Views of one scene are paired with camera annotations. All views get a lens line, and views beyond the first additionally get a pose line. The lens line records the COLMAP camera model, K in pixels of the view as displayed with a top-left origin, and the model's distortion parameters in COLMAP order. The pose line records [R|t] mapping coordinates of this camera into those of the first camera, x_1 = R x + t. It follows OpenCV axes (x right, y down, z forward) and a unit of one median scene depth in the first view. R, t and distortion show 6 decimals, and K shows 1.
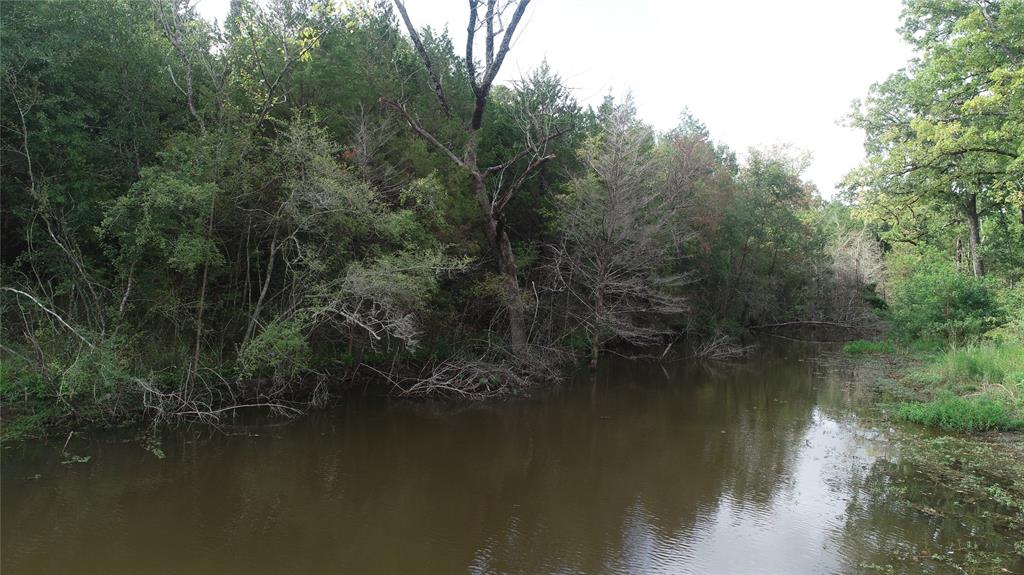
lens RADIAL K [[689.5, 0, 512.3], [0, 689.5, 286.8], [0, 0, 1]] dist [0.002099, 0.001973]
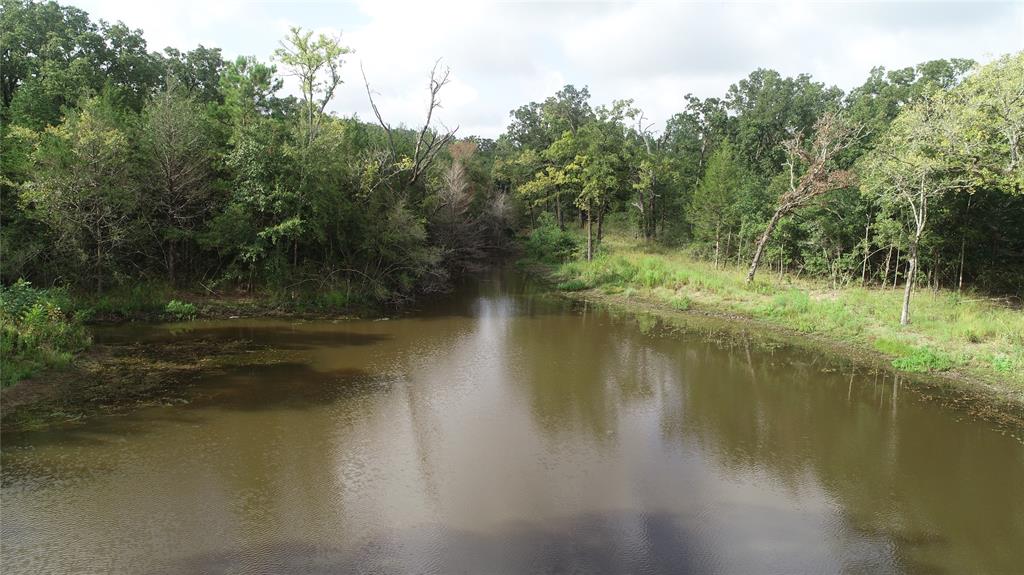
lens RADIAL K [[689.5, 0, 510.9], [0, 689.5, 289.1], [0, 0, 1]] dist [0.002099, 0.001973]
pose [[0.847666, -0.081265, 0.524270, -0.750575], [0.006503, 0.989716, 0.142898, -0.154852], [-0.530491, -0.117720, 0.839477, -0.911160]]
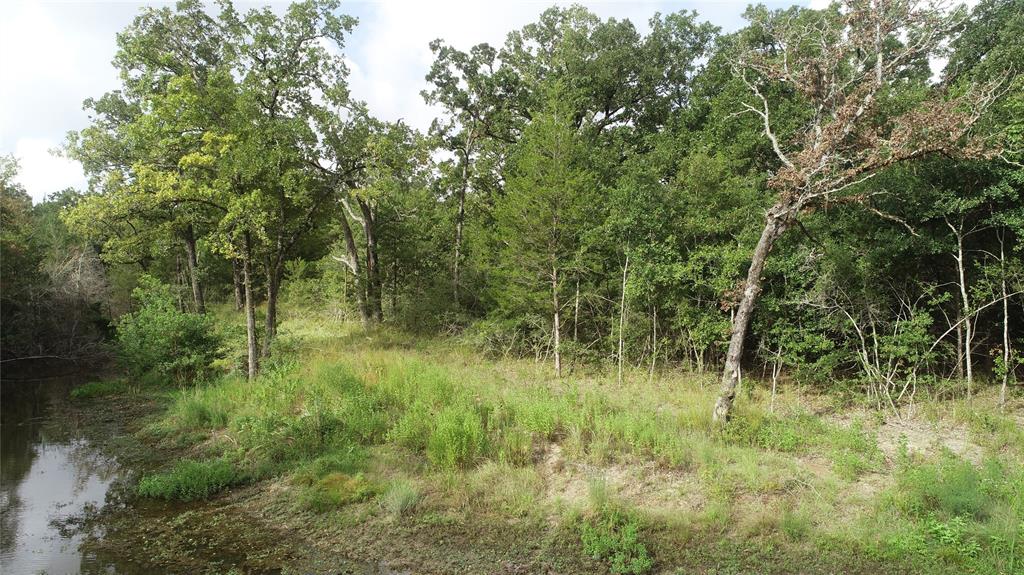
lens RADIAL K [[689.5, 0, 515.2], [0, 689.5, 287.2], [0, 0, 1]] dist [0.002099, 0.001973]
pose [[0.514604, -0.038806, 0.856550, -0.001713], [0.034117, 0.999111, 0.024768, -0.063331], [-0.856749, 0.016477, 0.515470, 0.009005]]
